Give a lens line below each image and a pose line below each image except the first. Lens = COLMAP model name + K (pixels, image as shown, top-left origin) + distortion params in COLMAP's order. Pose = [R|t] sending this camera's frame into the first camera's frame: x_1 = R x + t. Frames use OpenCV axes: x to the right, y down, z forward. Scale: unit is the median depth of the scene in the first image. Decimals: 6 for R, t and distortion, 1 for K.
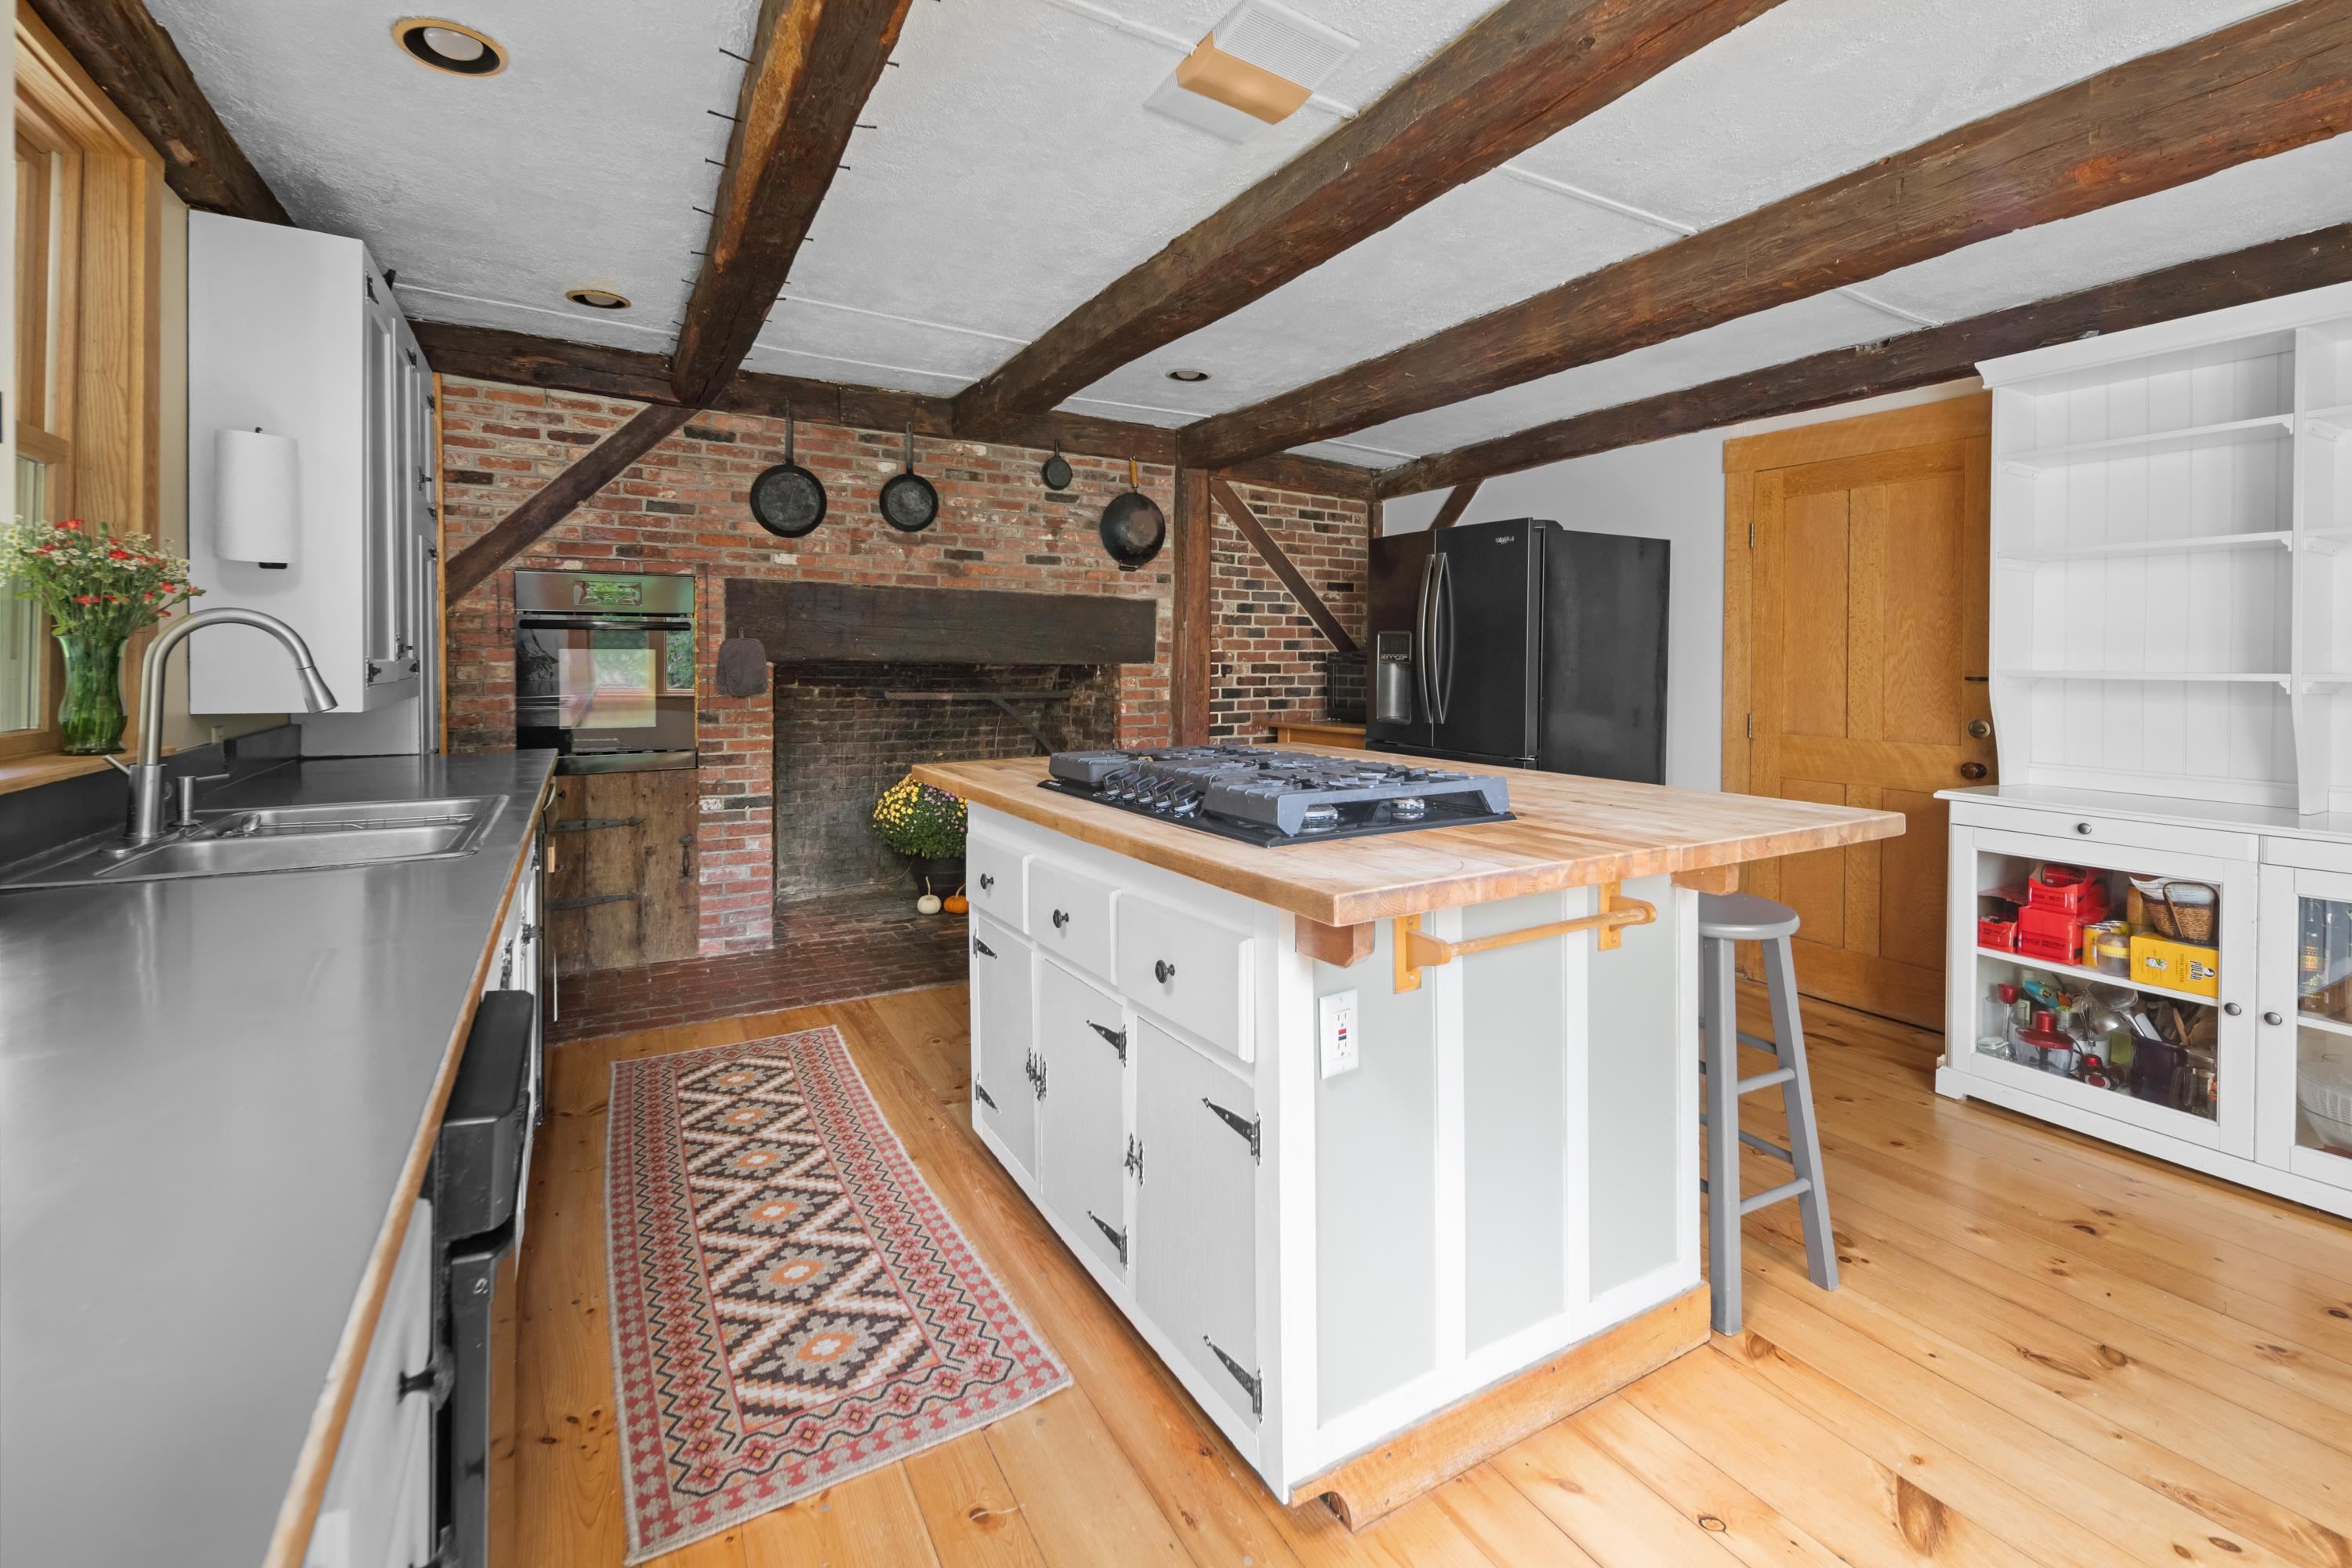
lens RADIAL K [[1026.9, 0, 1191.8], [0, 1026.9, 665.1], [0, 0, 1]] dist [0.003305, 0.000216]
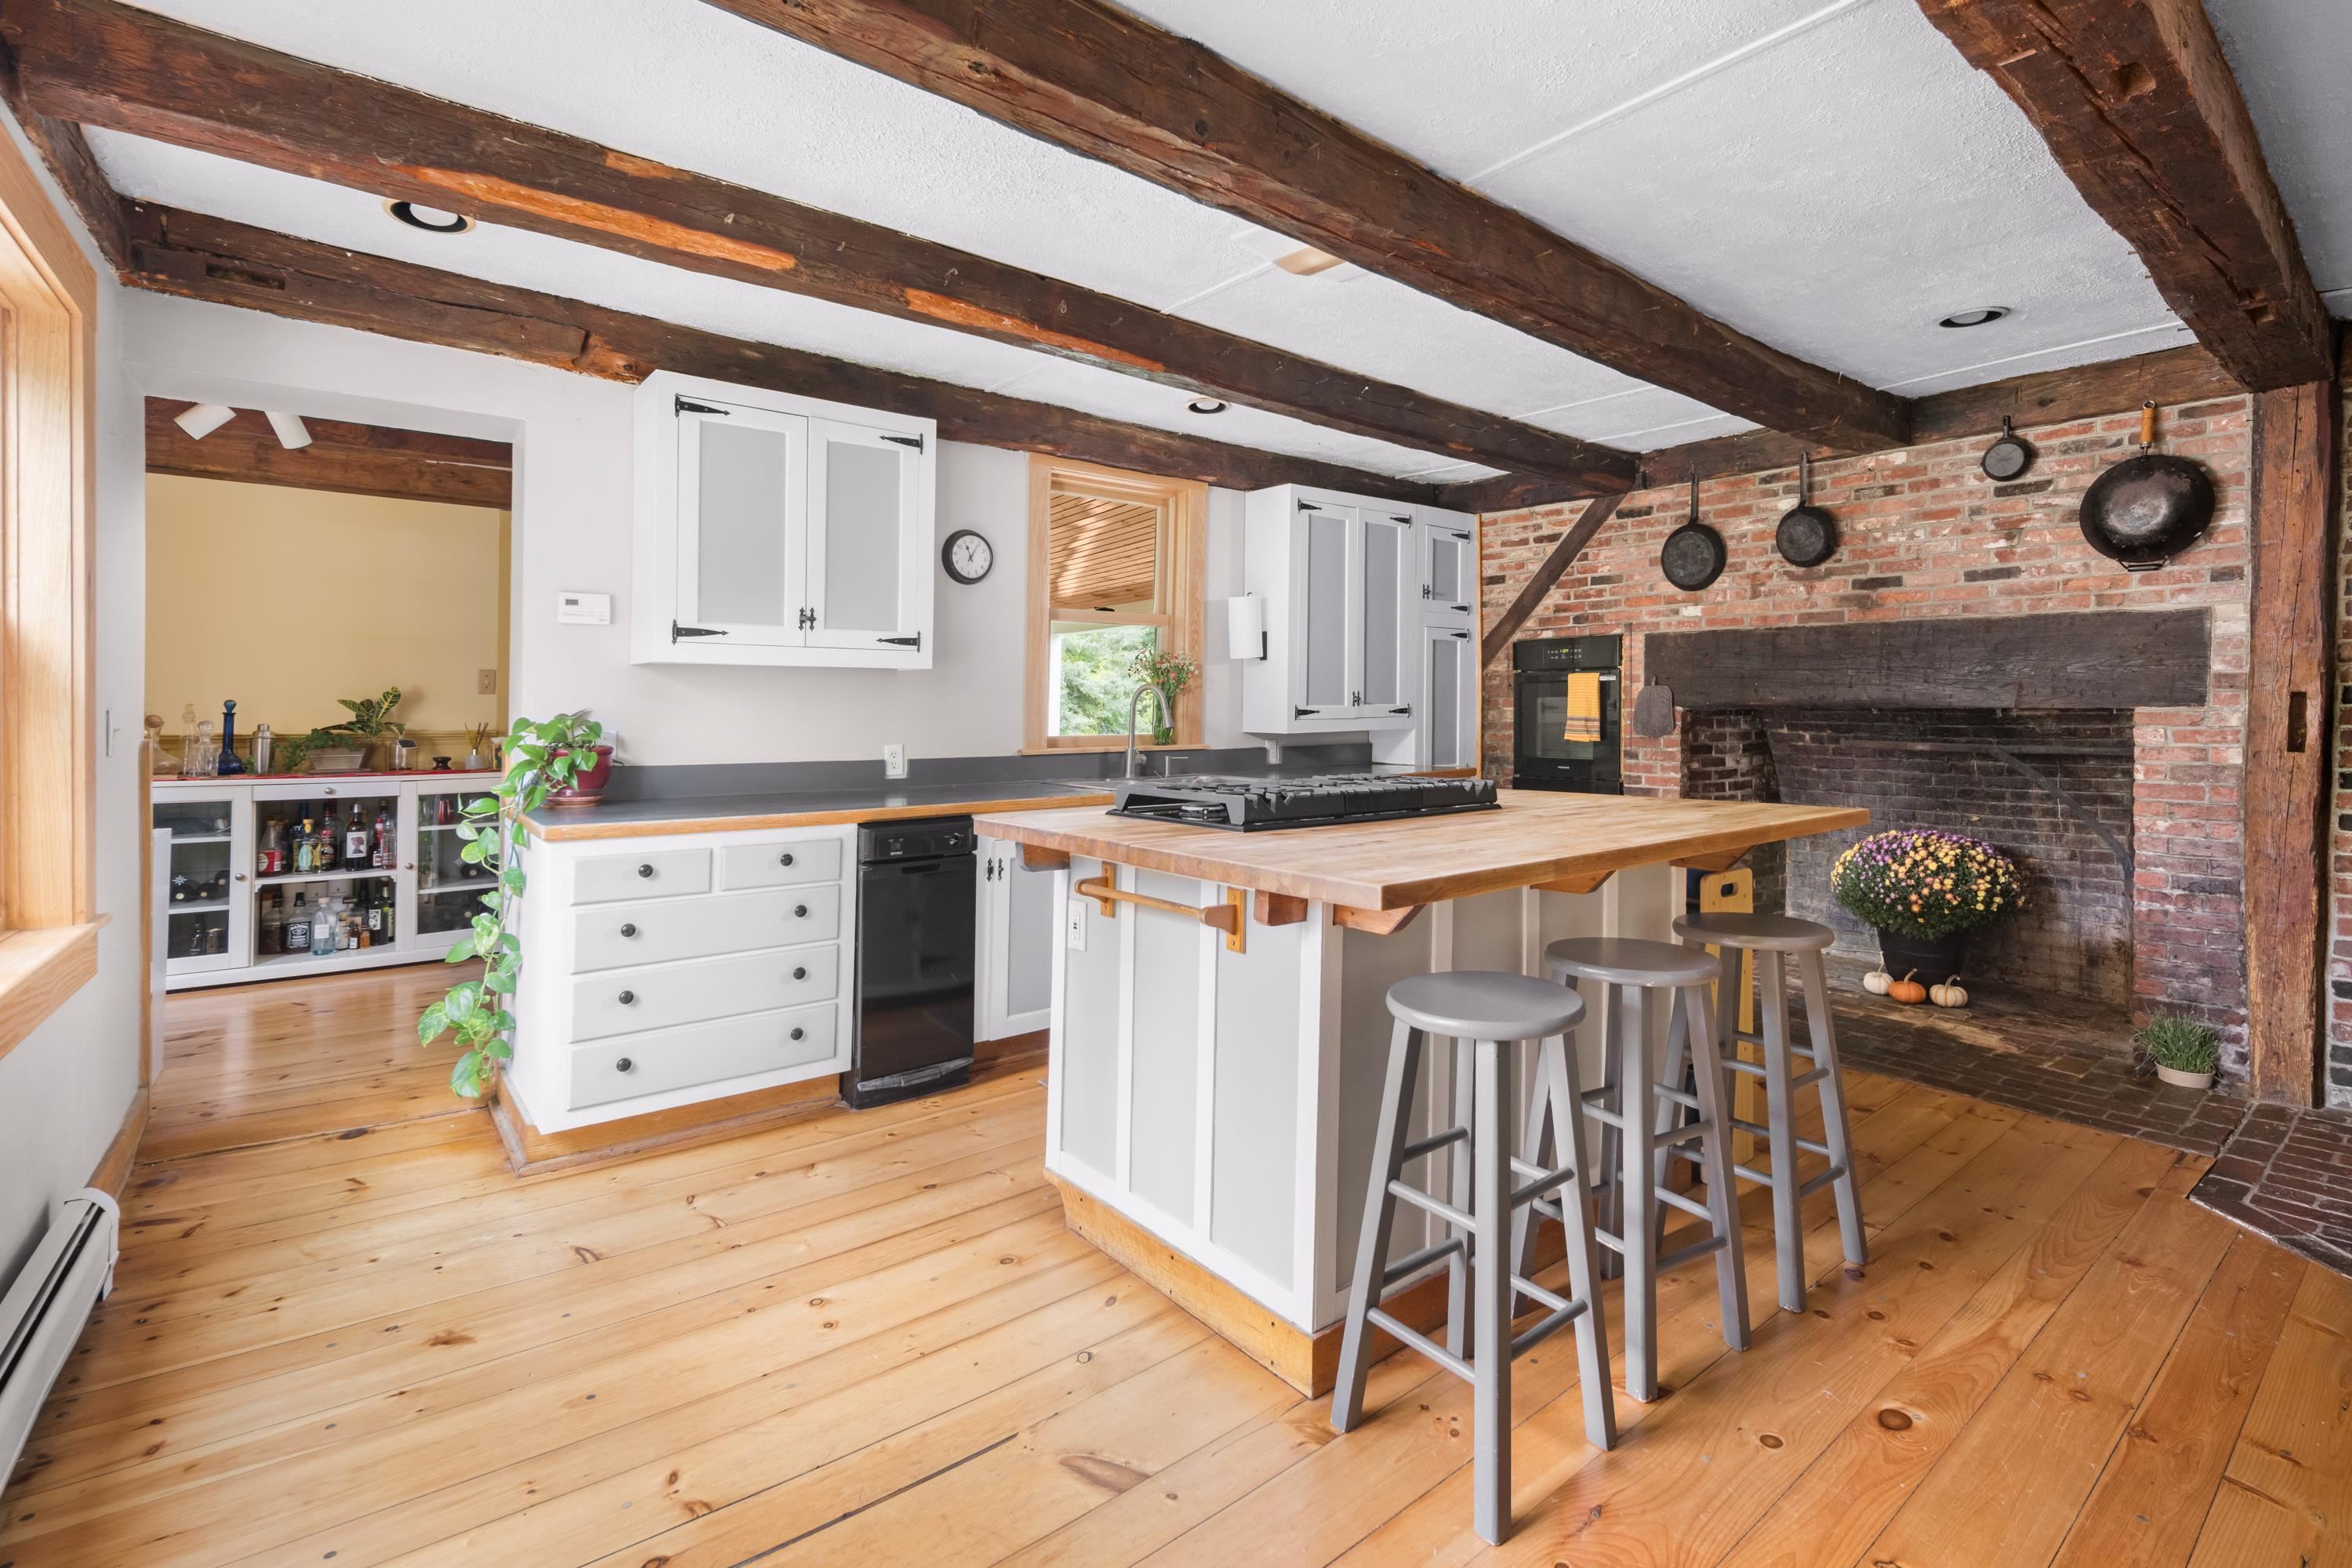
lens RADIAL K [[1068.4, 0, 1177.1], [0, 1068.4, 668.0], [0, 0, 1]] dist [0.002733, 0.000360]
pose [[0.137031, -0.040727, -0.989729, 0.617469], [-0.002174, 0.999140, -0.041415, 0.004090], [0.990564, 0.007827, 0.136824, 0.299235]]
